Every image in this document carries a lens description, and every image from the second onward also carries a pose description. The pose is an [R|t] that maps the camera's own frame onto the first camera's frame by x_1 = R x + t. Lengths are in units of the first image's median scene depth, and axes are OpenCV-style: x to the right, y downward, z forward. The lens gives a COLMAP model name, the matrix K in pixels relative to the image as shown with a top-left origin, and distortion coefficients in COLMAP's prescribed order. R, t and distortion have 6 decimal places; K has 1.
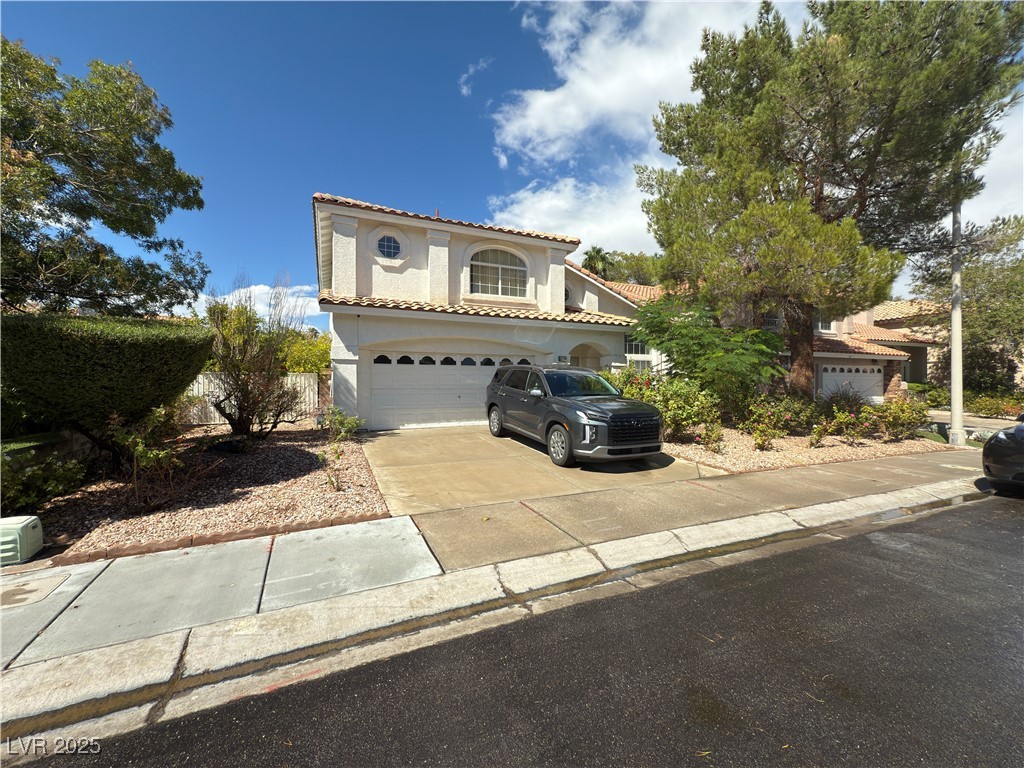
lens RADIAL K [[406.9, 0, 512.0], [0, 406.9, 384.0], [0, 0, 1]] dist [0.000236, 0.000195]
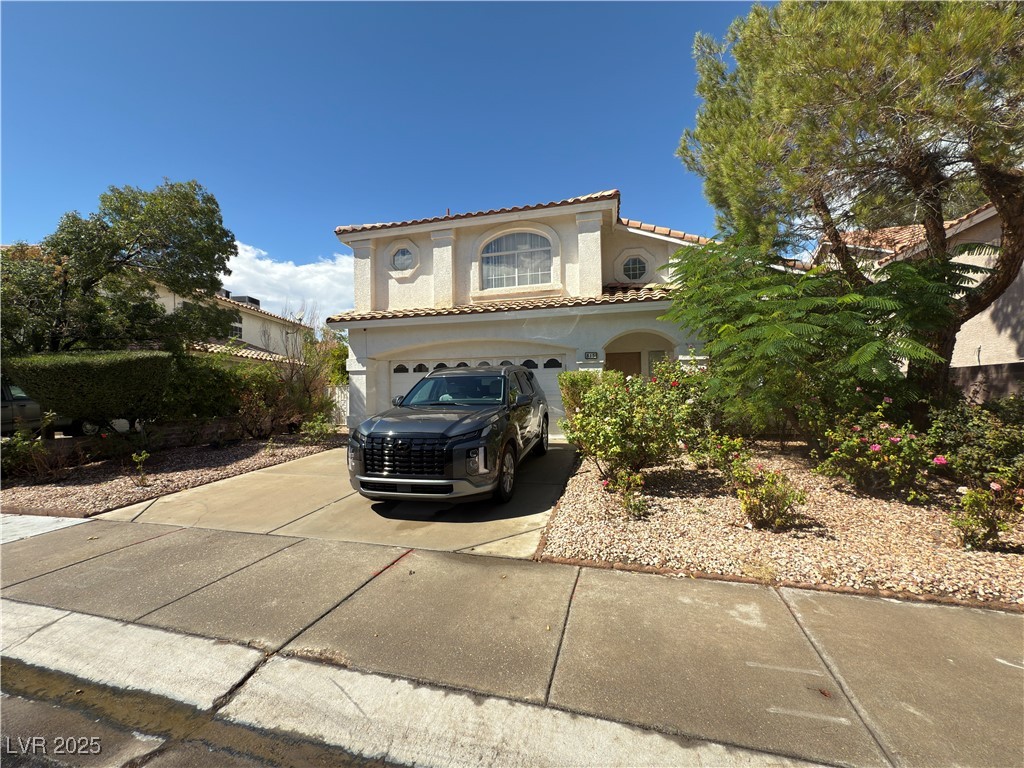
lens RADIAL K [[406.9, 0, 512.0], [0, 406.9, 384.0], [0, 0, 1]] dist [0.000236, 0.000195]
pose [[0.781472, -0.026910, -0.623360, 0.659534], [0.015322, 0.999596, -0.023944, 0.008731], [0.623752, 0.009161, 0.781569, 0.449505]]
